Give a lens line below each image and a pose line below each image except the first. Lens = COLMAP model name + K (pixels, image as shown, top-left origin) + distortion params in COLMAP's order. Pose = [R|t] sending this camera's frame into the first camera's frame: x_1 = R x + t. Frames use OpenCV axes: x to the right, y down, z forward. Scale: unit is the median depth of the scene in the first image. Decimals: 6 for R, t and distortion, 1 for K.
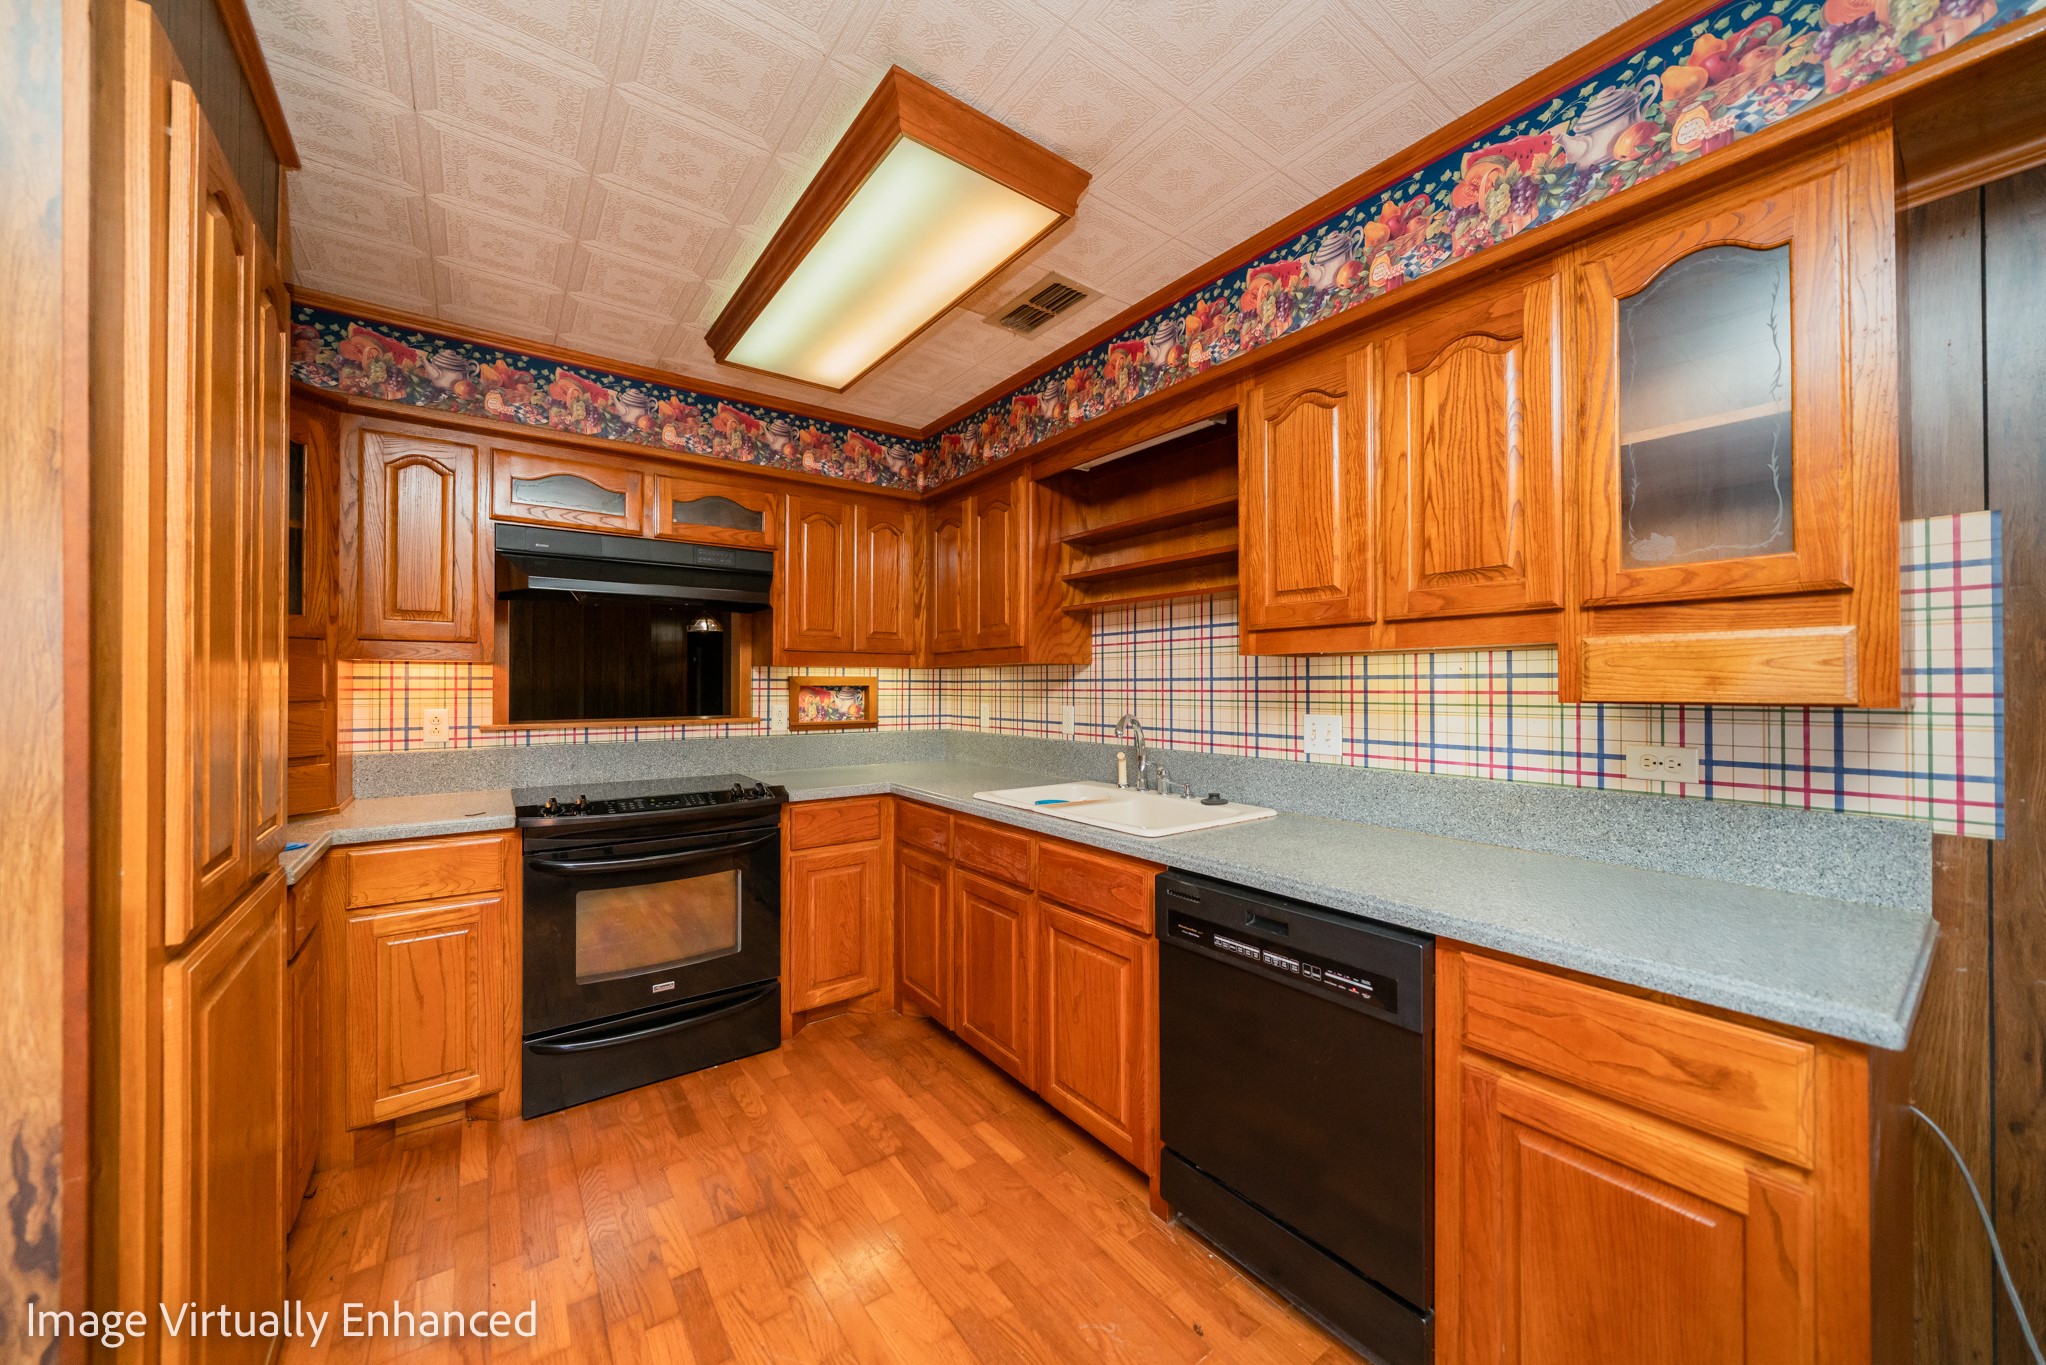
lens RADIAL K [[739.1, 0, 1021.9], [0, 739.1, 679.2], [0, 0, 1]] dist [-0.000767, -0.000058]
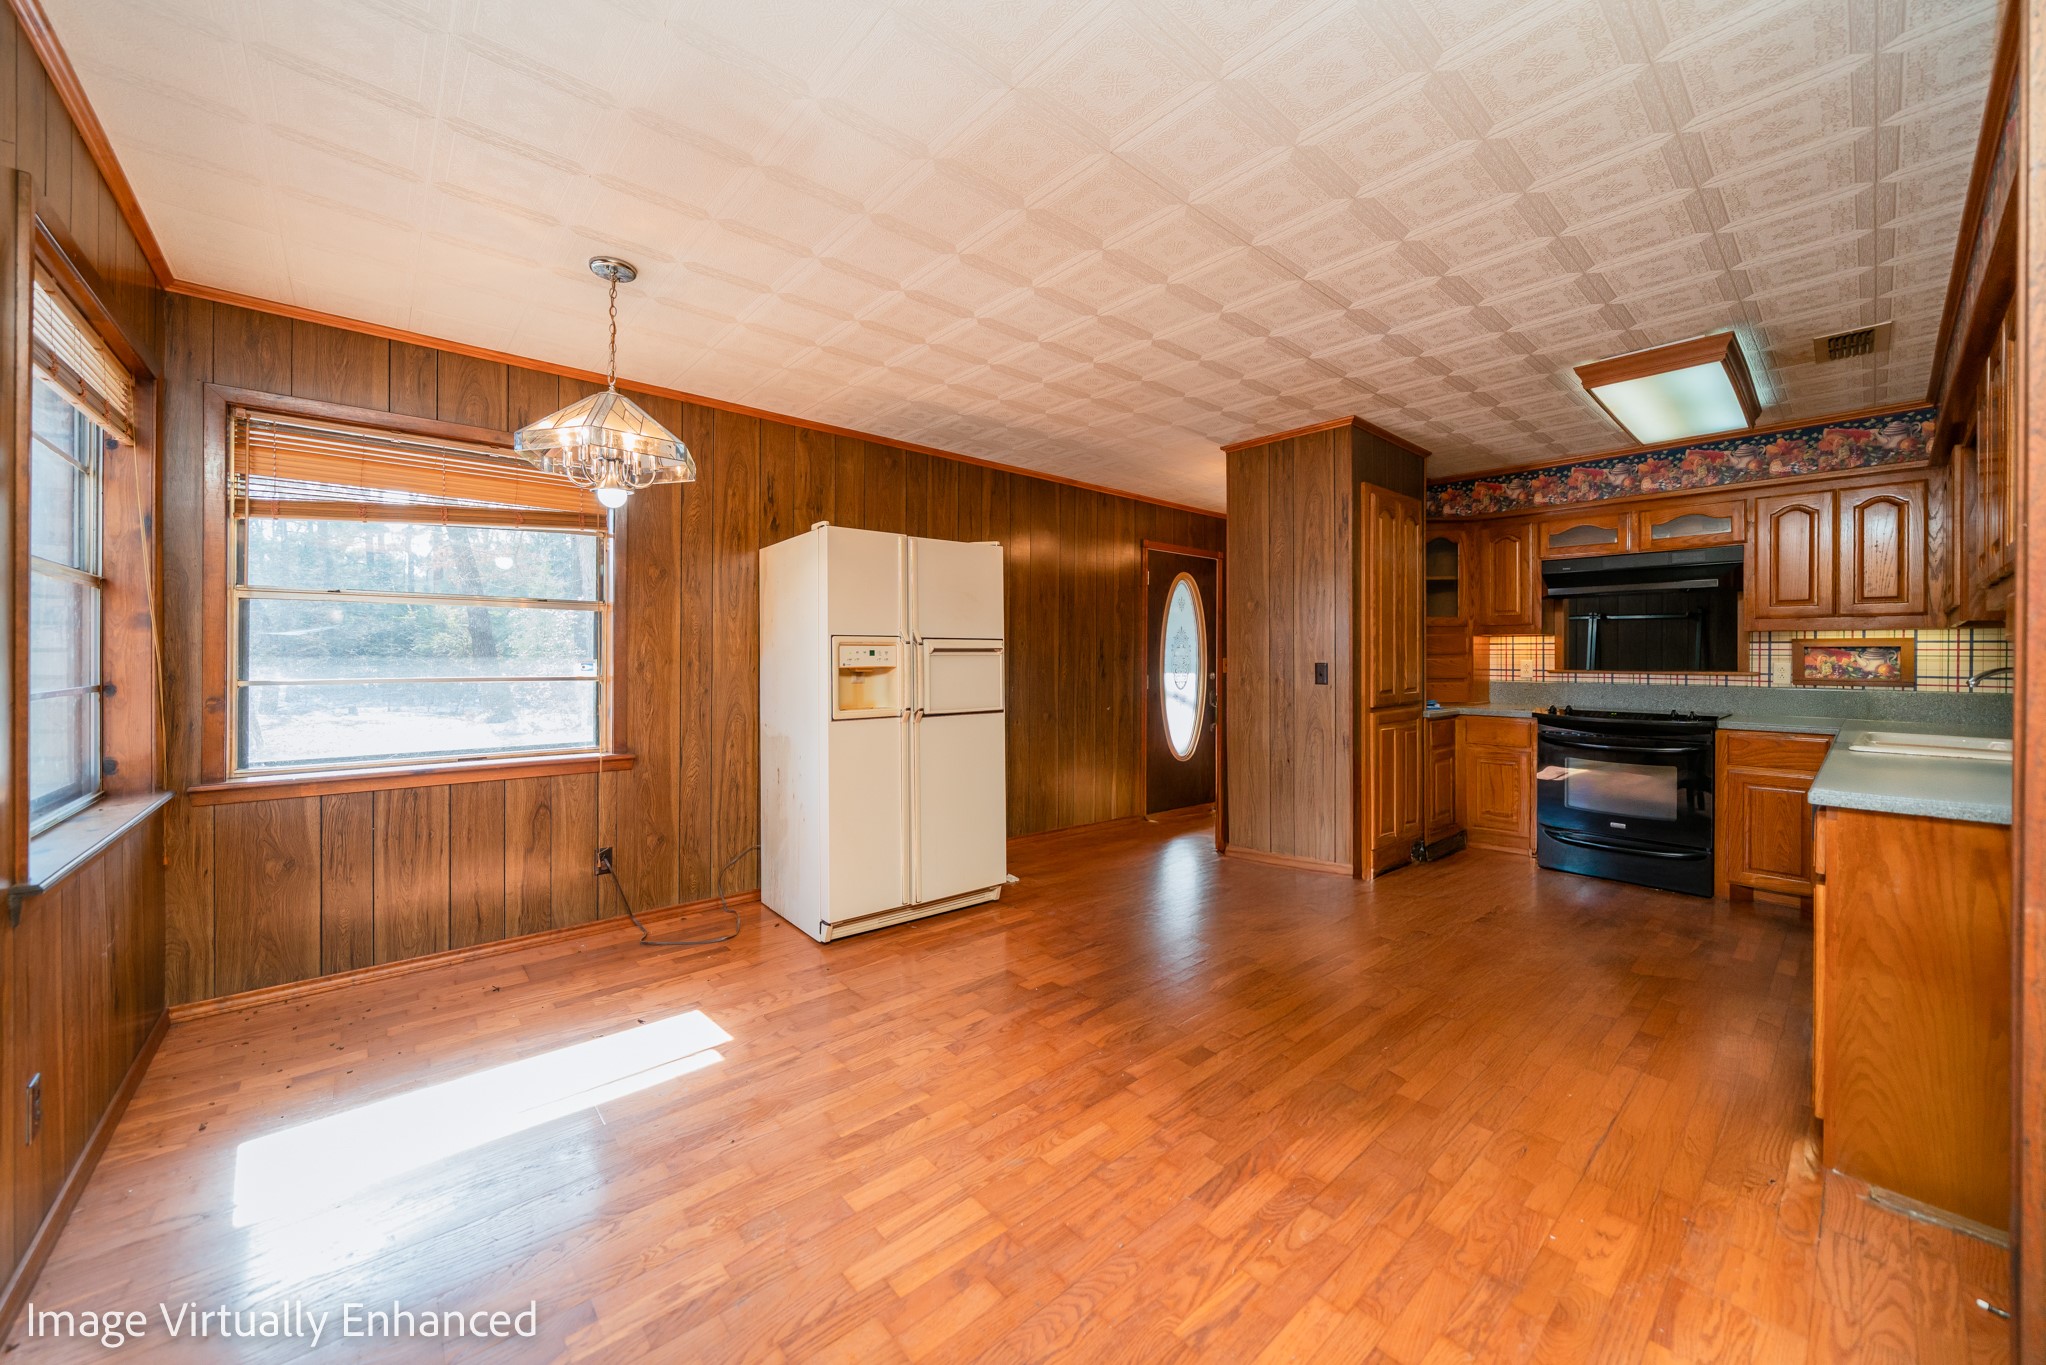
lens RADIAL K [[772.5, 0, 1016.9], [0, 772.5, 657.0], [0, 0, 1]] dist [-0.003283, -0.000255]
pose [[0.091005, 0.000269, -0.995850, 0.996072], [-0.000414, 1.000000, 0.000232, 0.031455], [0.995850, 0.000391, 0.091005, -0.454015]]
